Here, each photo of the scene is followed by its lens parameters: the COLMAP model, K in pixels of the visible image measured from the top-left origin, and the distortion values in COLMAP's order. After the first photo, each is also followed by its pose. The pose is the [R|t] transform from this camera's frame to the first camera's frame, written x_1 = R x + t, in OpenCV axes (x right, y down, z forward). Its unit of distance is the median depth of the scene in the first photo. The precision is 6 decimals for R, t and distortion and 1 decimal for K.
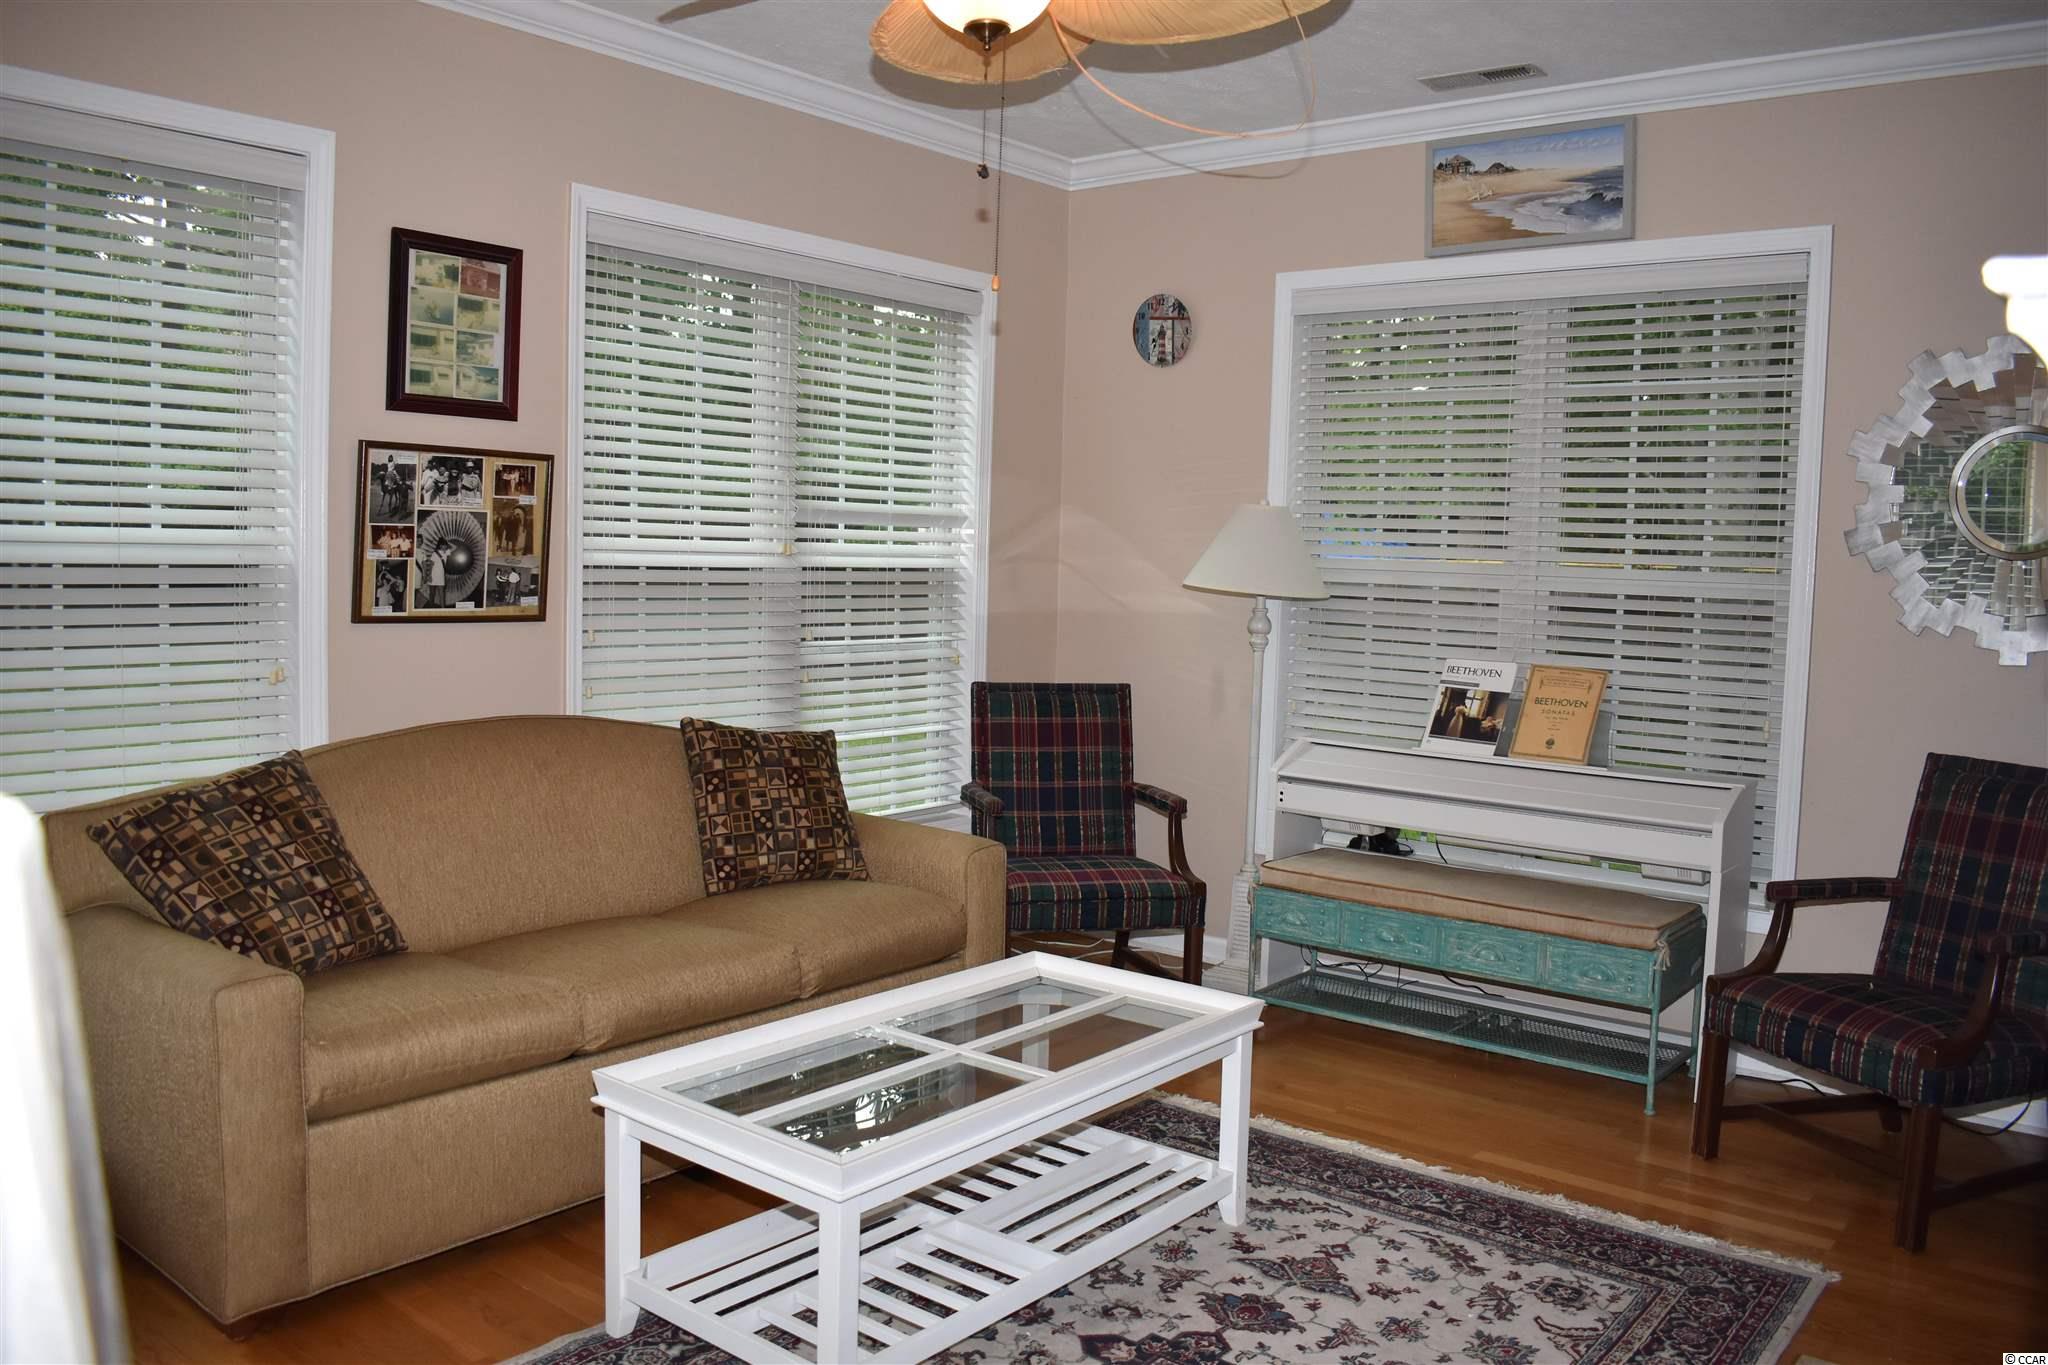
lens RADIAL K [[1607.7, 0, 1027.7], [0, 1607.7, 674.2], [0, 0, 1]] dist [-0.097273, 0.022739]
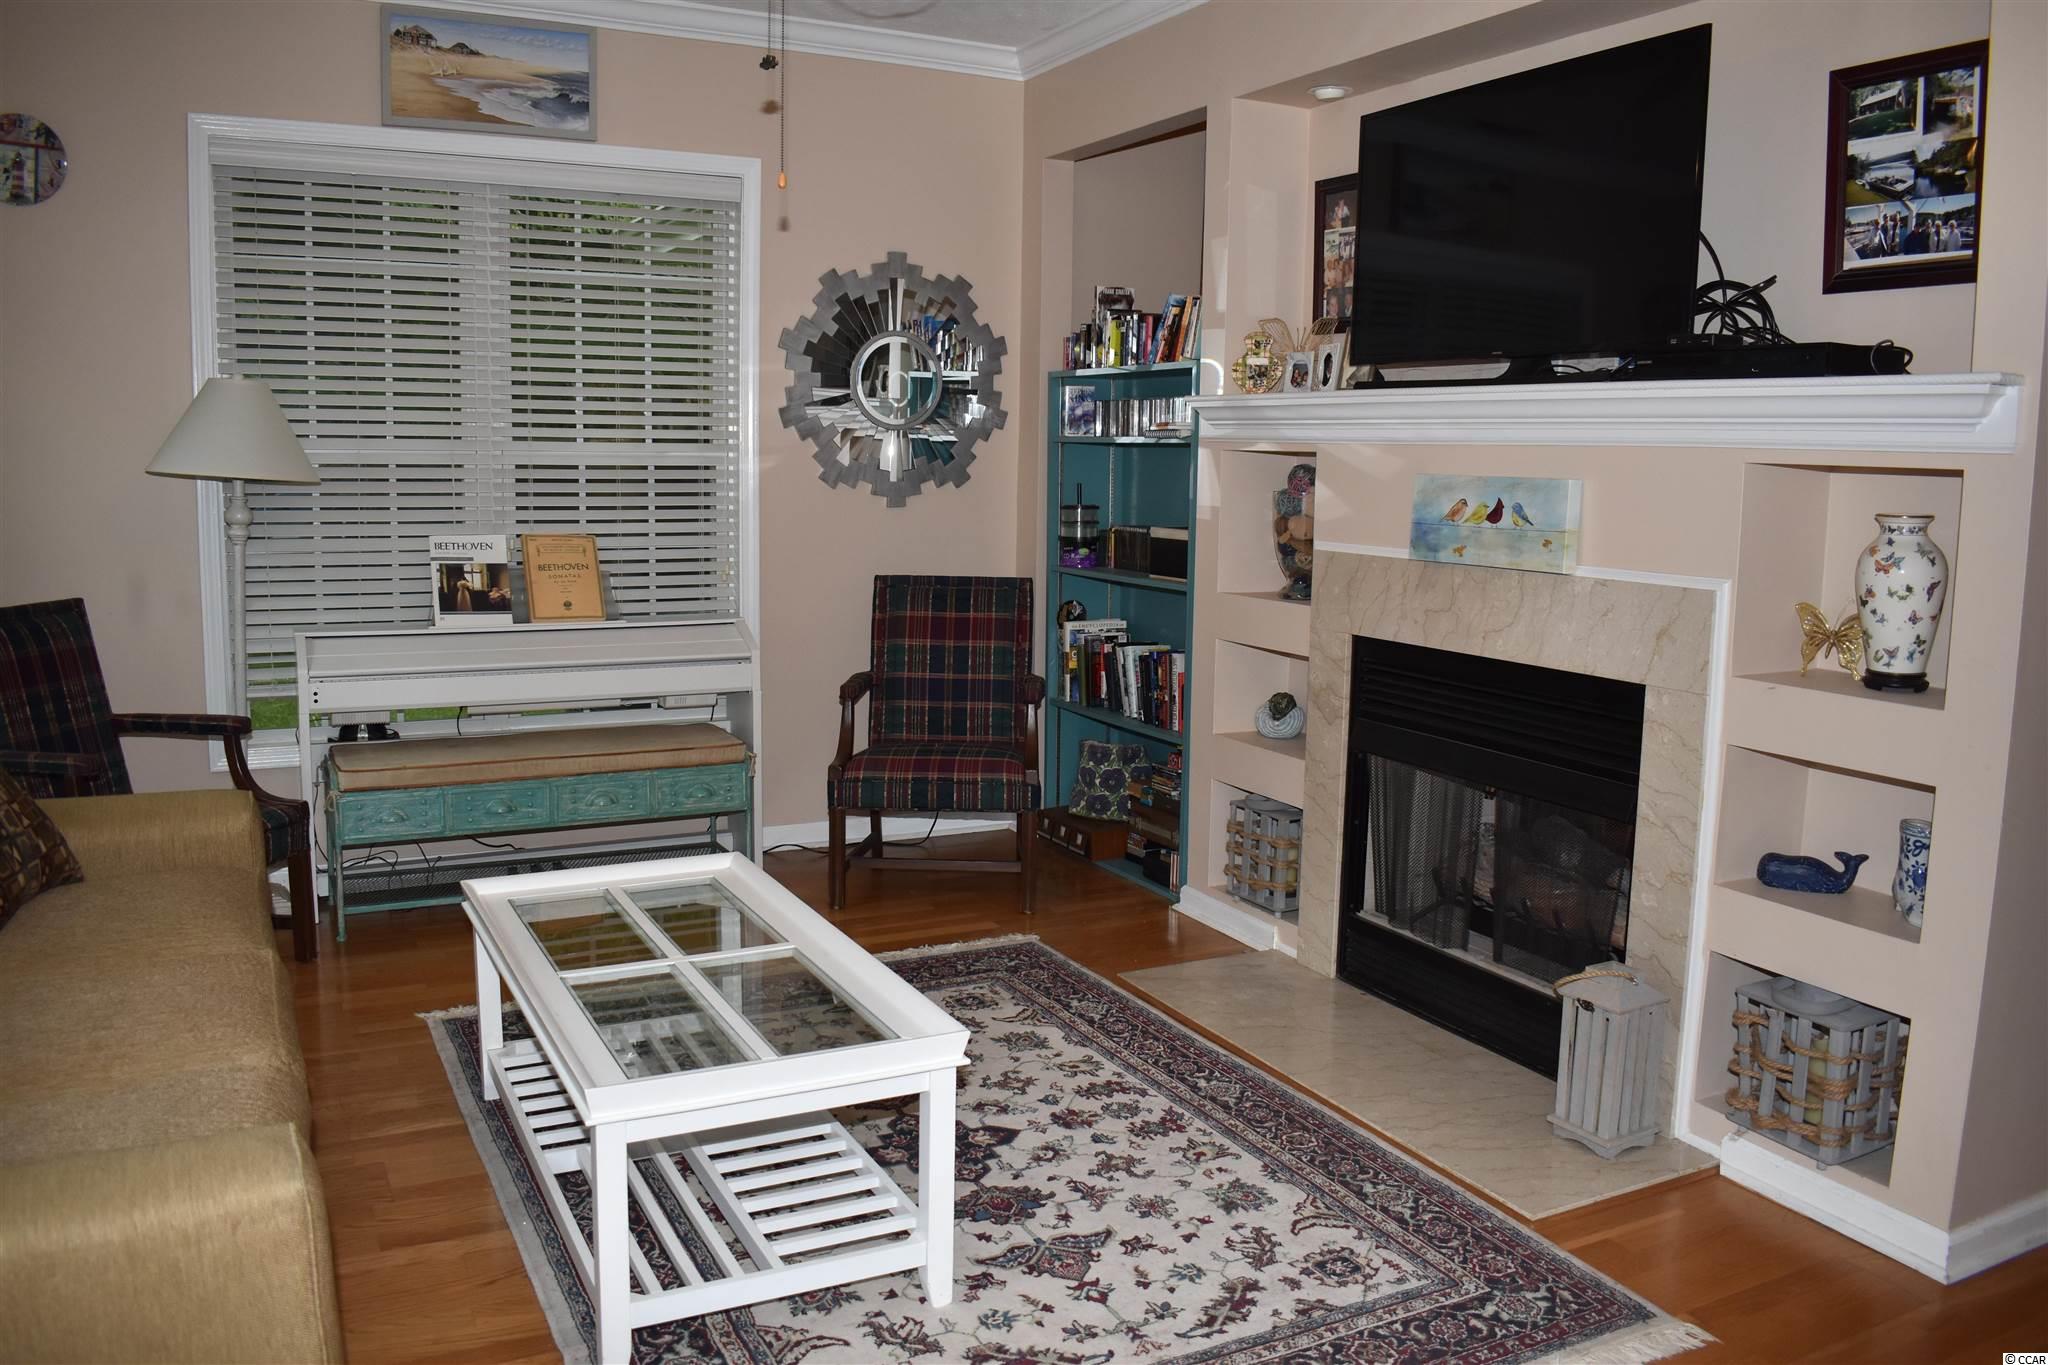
lens RADIAL K [[1607.7, 0, 1030.9], [0, 1607.7, 681.4], [0, 0, 1]] dist [-0.097273, 0.022739]
pose [[0.401493, -0.155549, 0.902556, -0.526716], [0.060396, 0.987823, 0.143378, -0.041483], [-0.913868, -0.003055, 0.405999, 0.259422]]
